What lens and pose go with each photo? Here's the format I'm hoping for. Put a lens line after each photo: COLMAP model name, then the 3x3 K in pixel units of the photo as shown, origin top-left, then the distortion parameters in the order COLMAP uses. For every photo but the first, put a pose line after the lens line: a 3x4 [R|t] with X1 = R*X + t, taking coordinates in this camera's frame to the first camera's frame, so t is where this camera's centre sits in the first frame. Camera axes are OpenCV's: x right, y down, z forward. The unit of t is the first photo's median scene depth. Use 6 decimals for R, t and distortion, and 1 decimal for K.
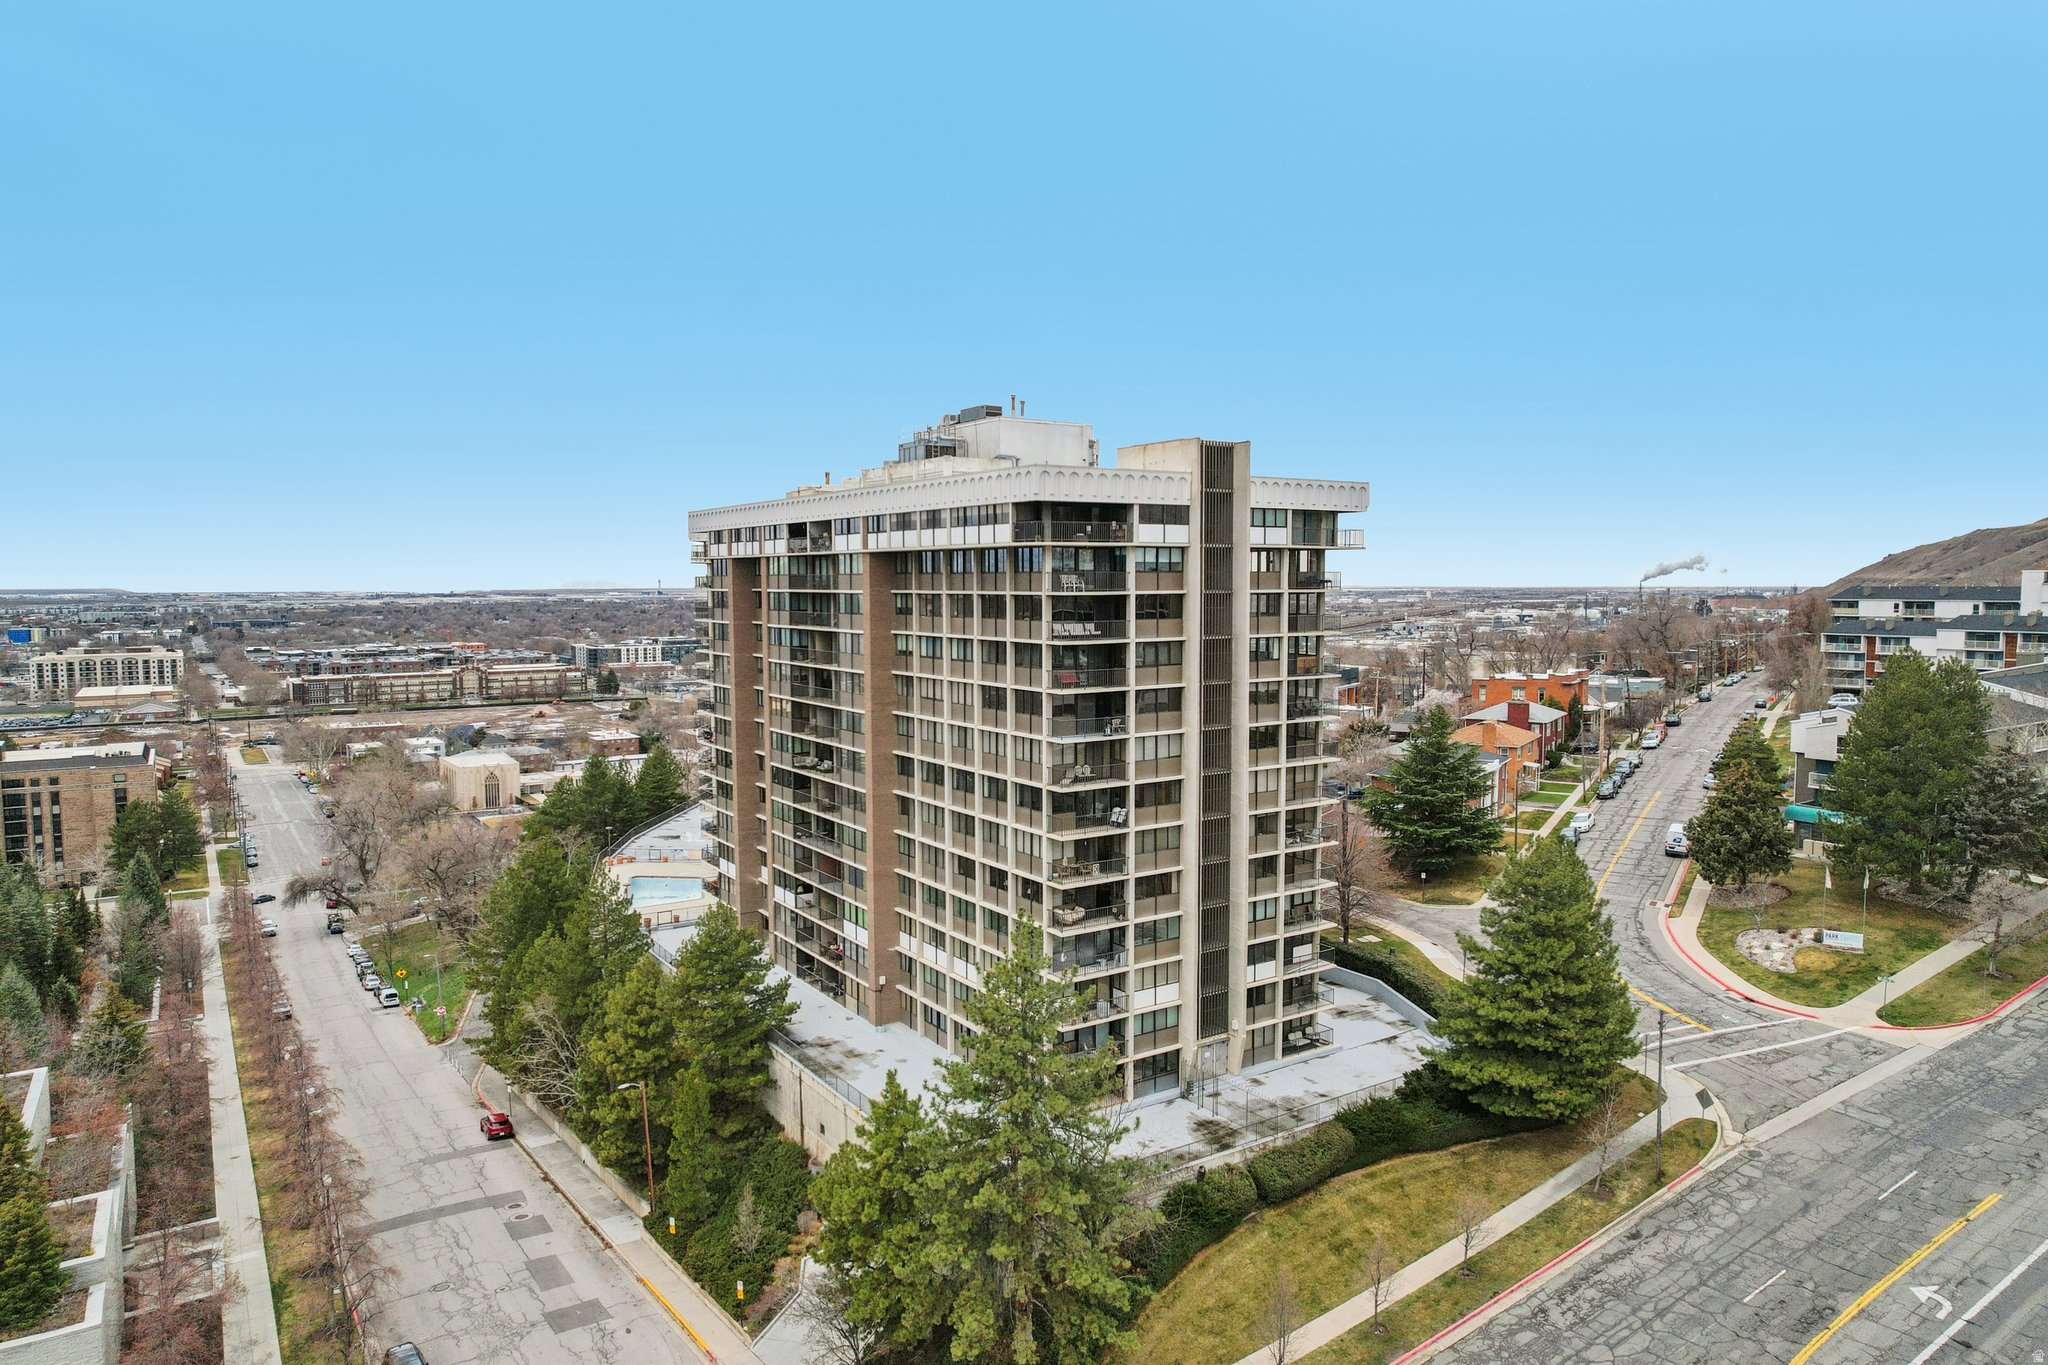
lens RADIAL K [[1300.3, 0, 1019.5], [0, 1300.3, 705.6], [0, 0, 1]] dist [-0.063790, 0.067859]
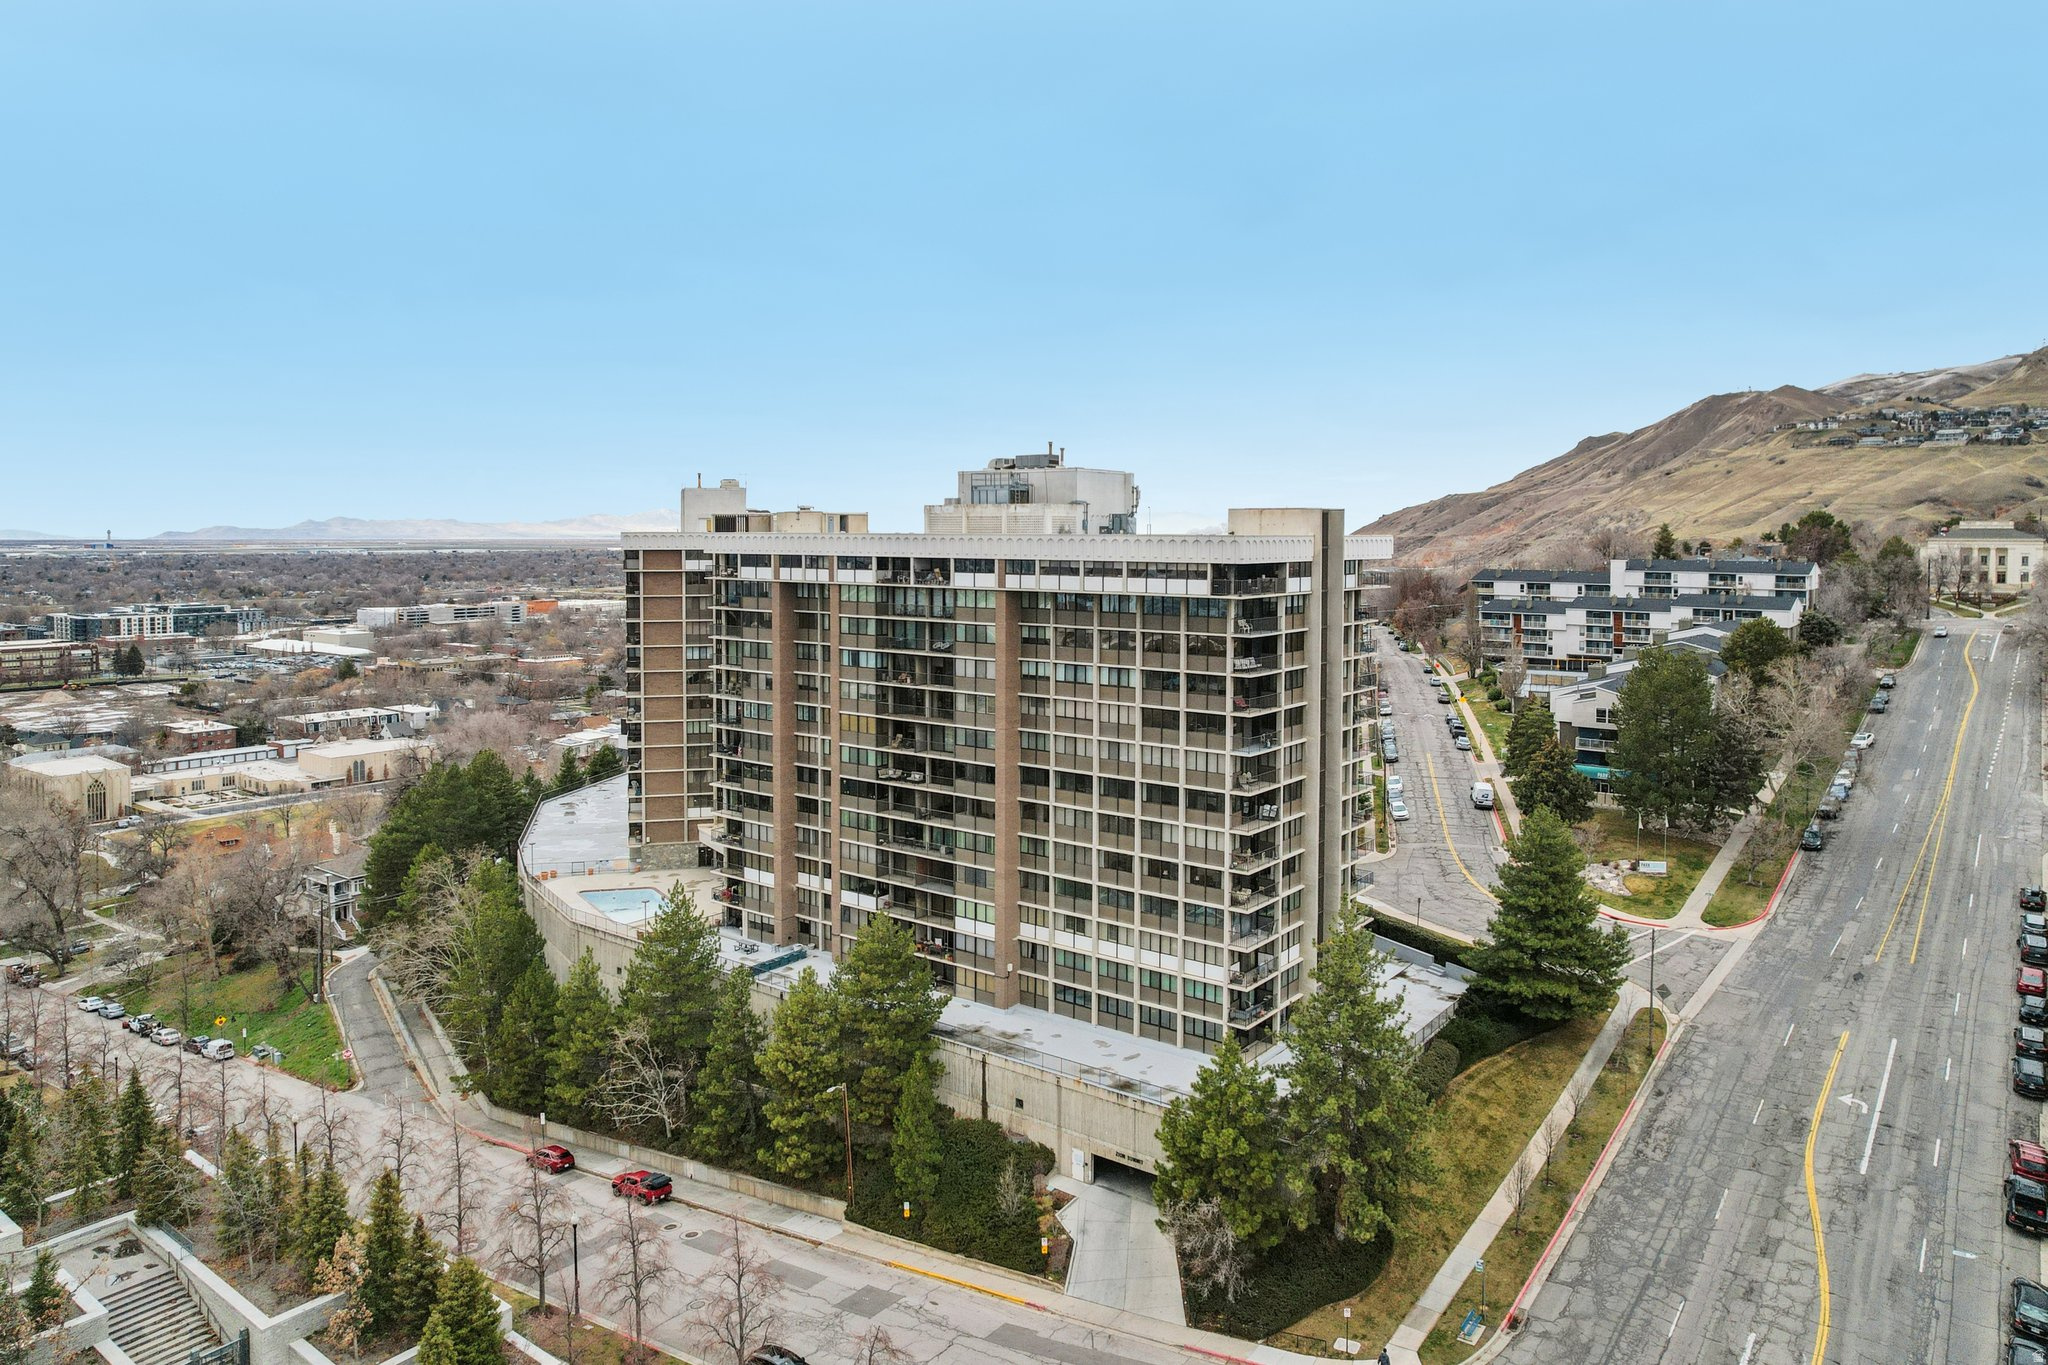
lens RADIAL K [[1344.7, 0, 1017.0], [0, 1344.7, 618.2], [0, 0, 1]] dist [-0.058829, 0.053016]
pose [[0.945810, -0.013353, 0.324446, -0.512991], [0.024382, 0.999254, -0.029953, -0.061140], [-0.323804, 0.036240, 0.945430, -0.124250]]
